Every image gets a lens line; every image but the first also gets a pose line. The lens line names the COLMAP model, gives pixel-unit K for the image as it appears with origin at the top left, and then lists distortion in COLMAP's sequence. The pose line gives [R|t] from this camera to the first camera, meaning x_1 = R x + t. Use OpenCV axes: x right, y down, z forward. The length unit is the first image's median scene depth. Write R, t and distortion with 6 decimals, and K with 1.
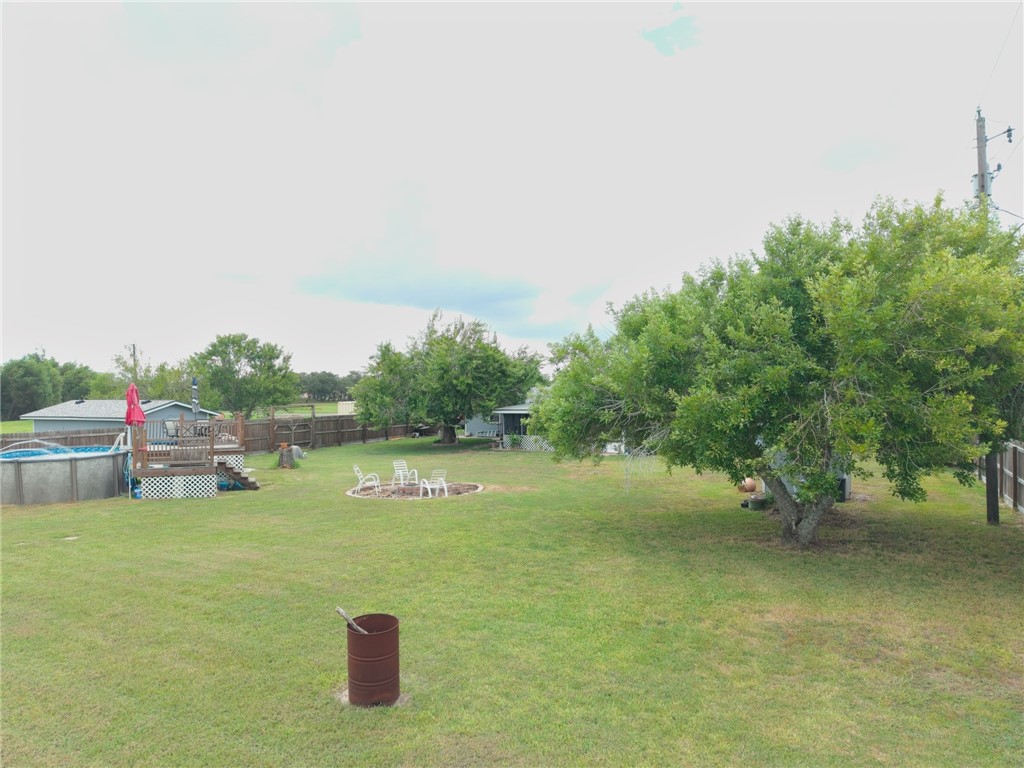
lens RADIAL K [[704.3, 0, 512.0], [0, 704.3, 384.0], [0, 0, 1]] dist [-0.000750, 0.000061]
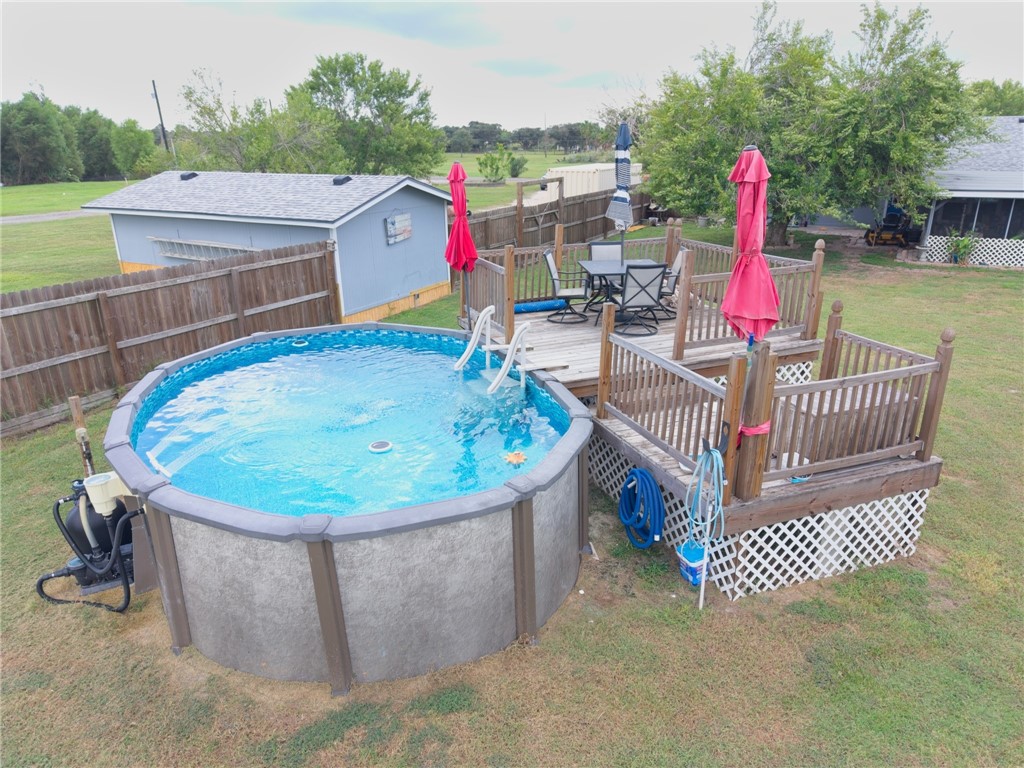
lens RADIAL K [[704.3, 0, 512.0], [0, 704.3, 384.0], [0, 0, 1]] dist [-0.000750, 0.000061]
pose [[0.999877, 0.008699, -0.013039, -0.229439], [-0.003852, 0.942713, 0.333582, -0.001978], [0.015194, -0.333491, 0.942631, 0.290900]]
